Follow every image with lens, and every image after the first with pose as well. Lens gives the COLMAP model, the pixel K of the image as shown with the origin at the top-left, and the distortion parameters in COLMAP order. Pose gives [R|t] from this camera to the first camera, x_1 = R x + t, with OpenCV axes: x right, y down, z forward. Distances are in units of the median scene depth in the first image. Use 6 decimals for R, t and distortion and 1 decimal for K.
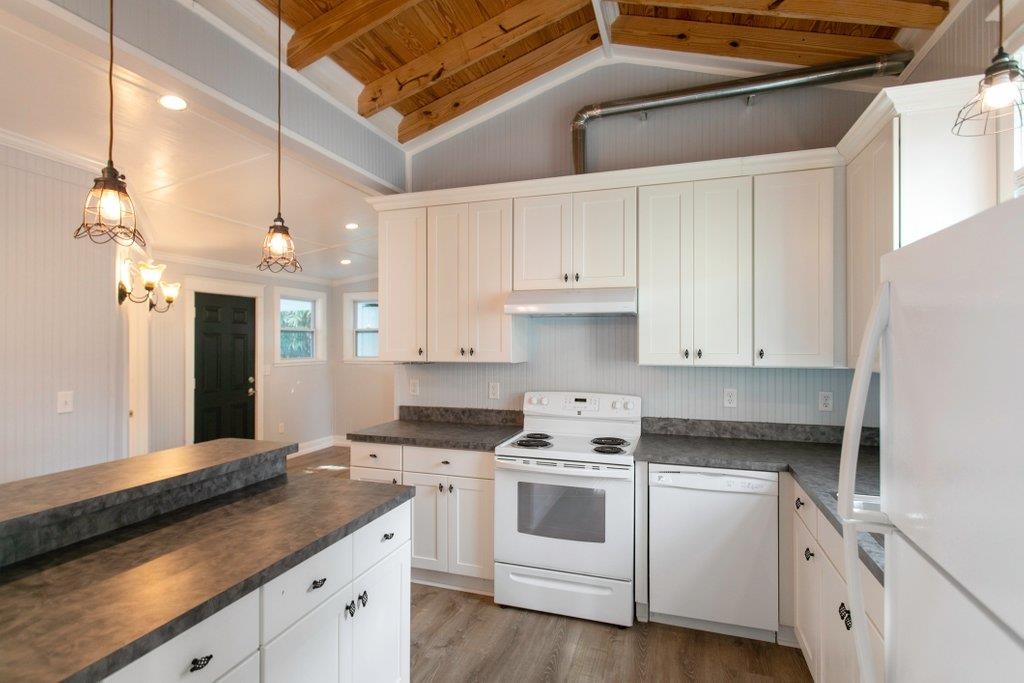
lens RADIAL K [[494.3, 0, 509.4], [0, 494.3, 343.8], [0, 0, 1]] dist [0.003030, -0.000470]
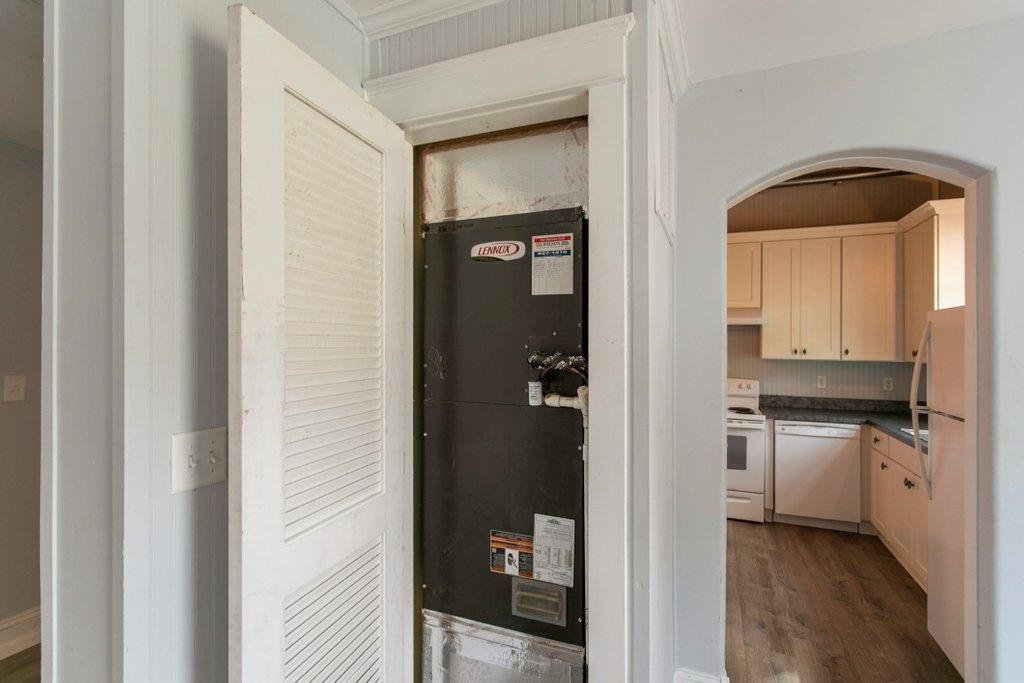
lens RADIAL K [[494.3, 0, 516.8], [0, 494.3, 341.7], [0, 0, 1]] dist [0.003030, -0.000470]
pose [[0.998875, 0.008856, -0.046588, -0.452323], [-0.009317, 0.999910, -0.009701, 0.012554], [0.046498, 0.010124, 0.998867, -0.599385]]
